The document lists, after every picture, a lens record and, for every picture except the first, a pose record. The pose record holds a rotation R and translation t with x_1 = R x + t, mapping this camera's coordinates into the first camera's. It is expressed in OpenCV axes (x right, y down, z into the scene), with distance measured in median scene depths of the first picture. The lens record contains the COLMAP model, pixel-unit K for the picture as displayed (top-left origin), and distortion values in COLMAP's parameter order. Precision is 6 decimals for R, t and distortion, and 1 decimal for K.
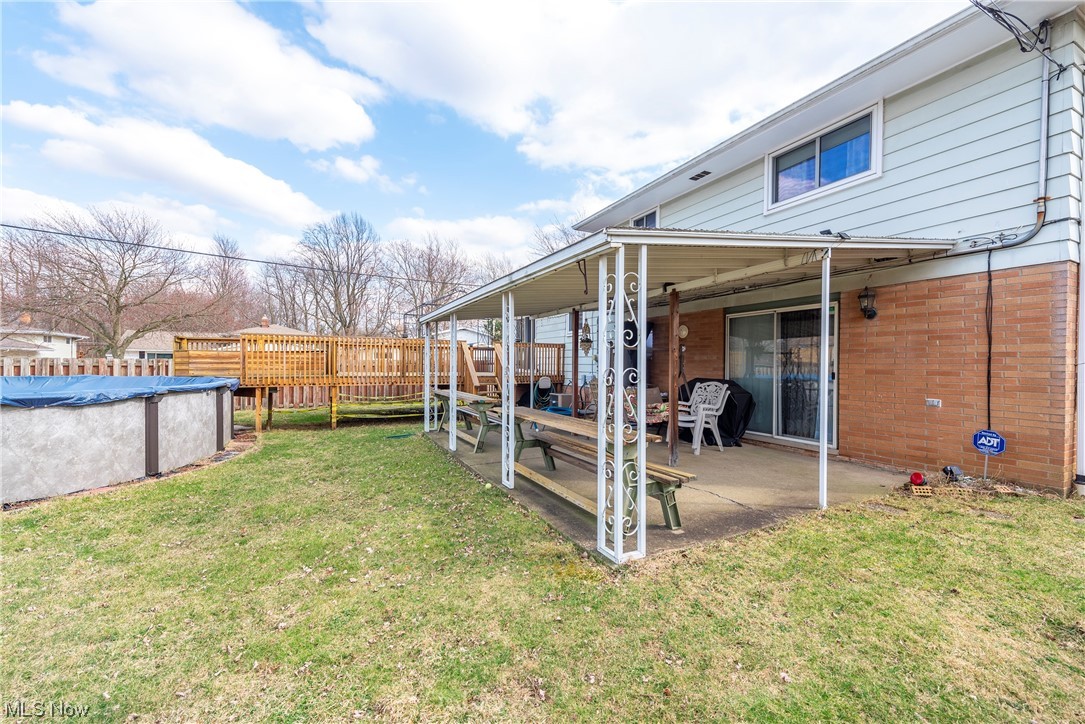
lens RADIAL K [[430.2, 0, 540.1], [0, 430.2, 365.7], [0, 0, 1]] dist [-0.002234, -0.000437]
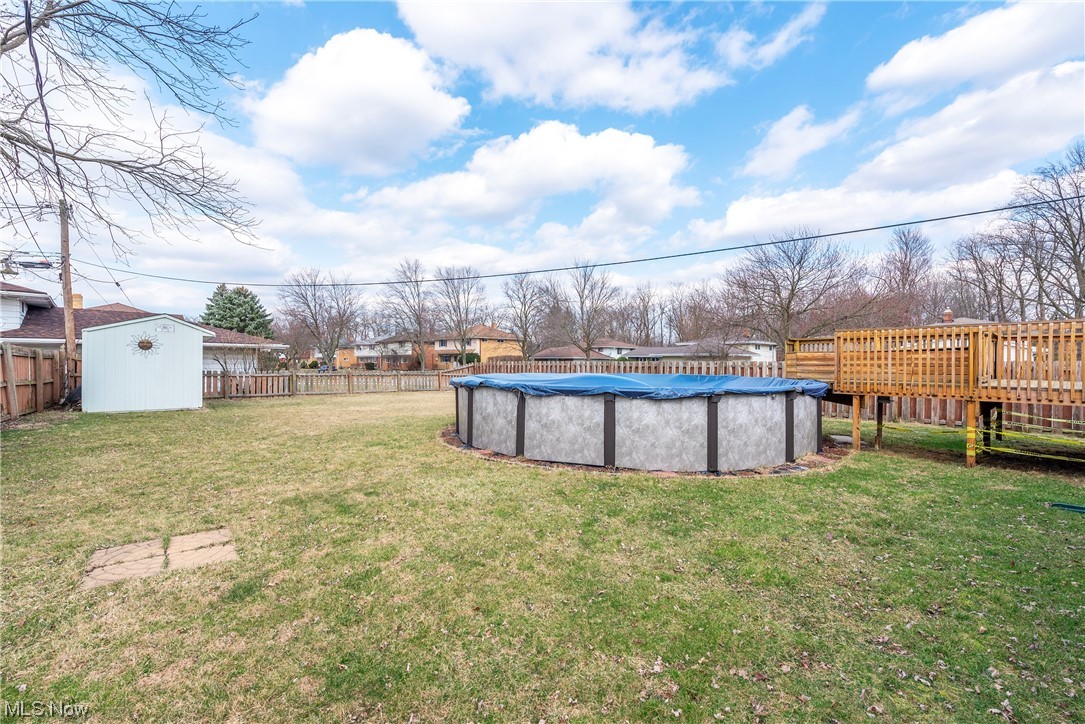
lens RADIAL K [[439.7, 0, 542.5], [0, 439.7, 362.0], [0, 0, 1]] dist [0.003875, -0.000088]
pose [[0.224462, -0.005338, -0.974468, 0.040410], [-0.009306, 0.999928, -0.007621, -0.000446], [0.974438, 0.010780, 0.224396, 0.262357]]
